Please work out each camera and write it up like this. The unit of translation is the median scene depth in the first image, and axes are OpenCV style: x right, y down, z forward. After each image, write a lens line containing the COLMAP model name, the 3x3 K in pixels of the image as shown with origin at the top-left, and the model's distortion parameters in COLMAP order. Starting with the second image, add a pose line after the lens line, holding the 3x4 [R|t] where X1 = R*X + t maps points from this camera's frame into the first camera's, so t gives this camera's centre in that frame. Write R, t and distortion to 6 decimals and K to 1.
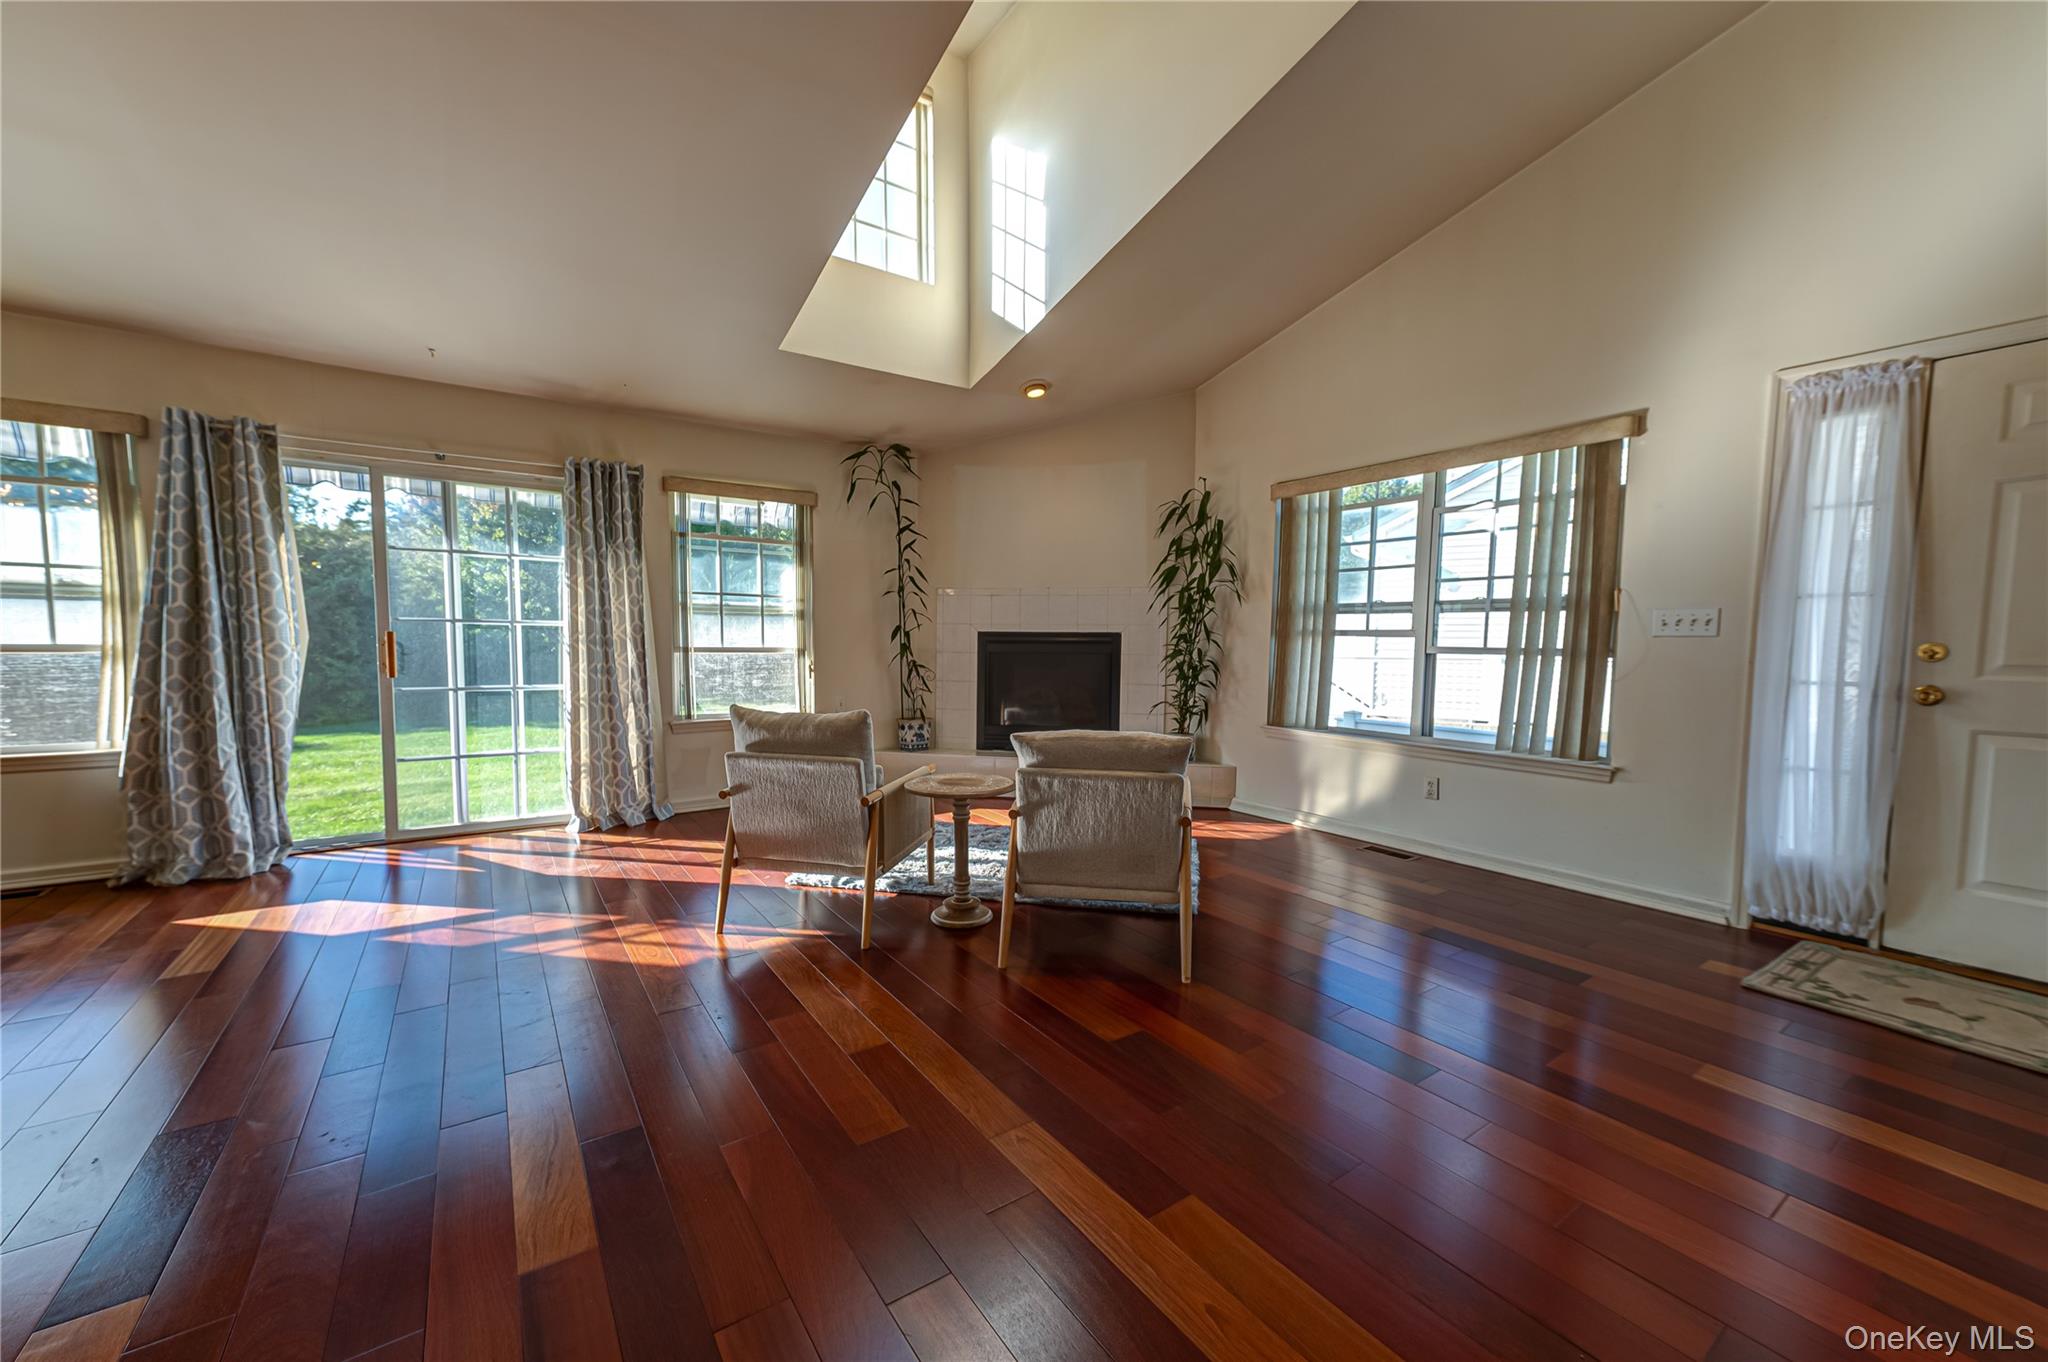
lens RADIAL K [[801.1, 0, 1016.3], [0, 801.1, 689.4], [0, 0, 1]] dist [0.015791, 0.000155]
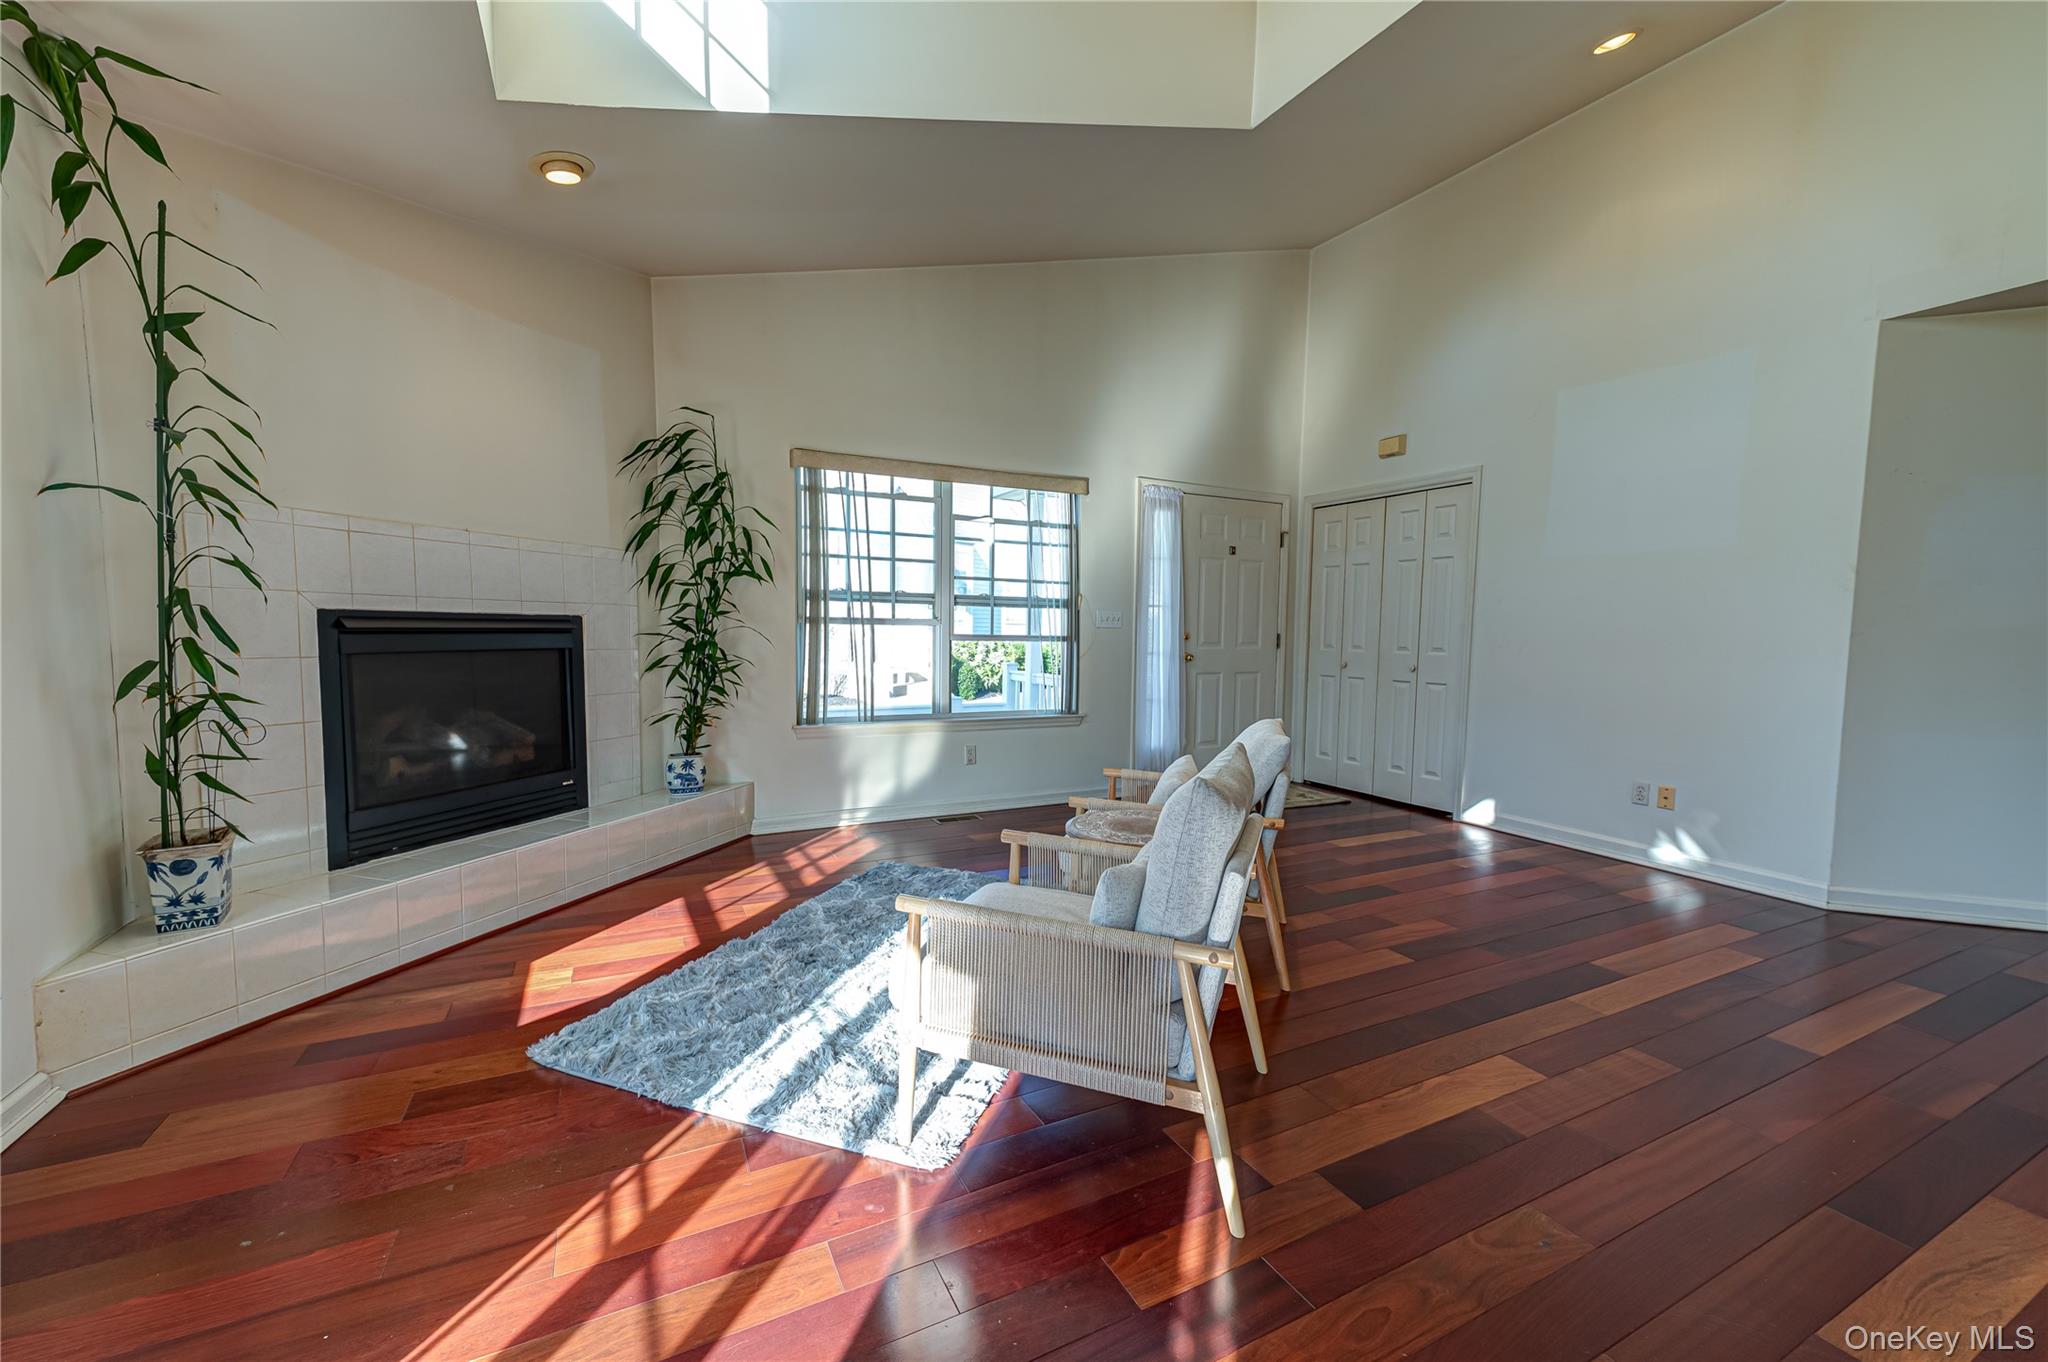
lens RADIAL K [[801.1, 0, 1016.3], [0, 801.1, 689.4], [0, 0, 1]] dist [0.015791, 0.000155]
pose [[0.121803, -0.079502, 0.989365, -0.580984], [0.053648, 0.995857, 0.073419, -0.051010], [-0.991103, 0.044135, 0.125563, 0.724511]]
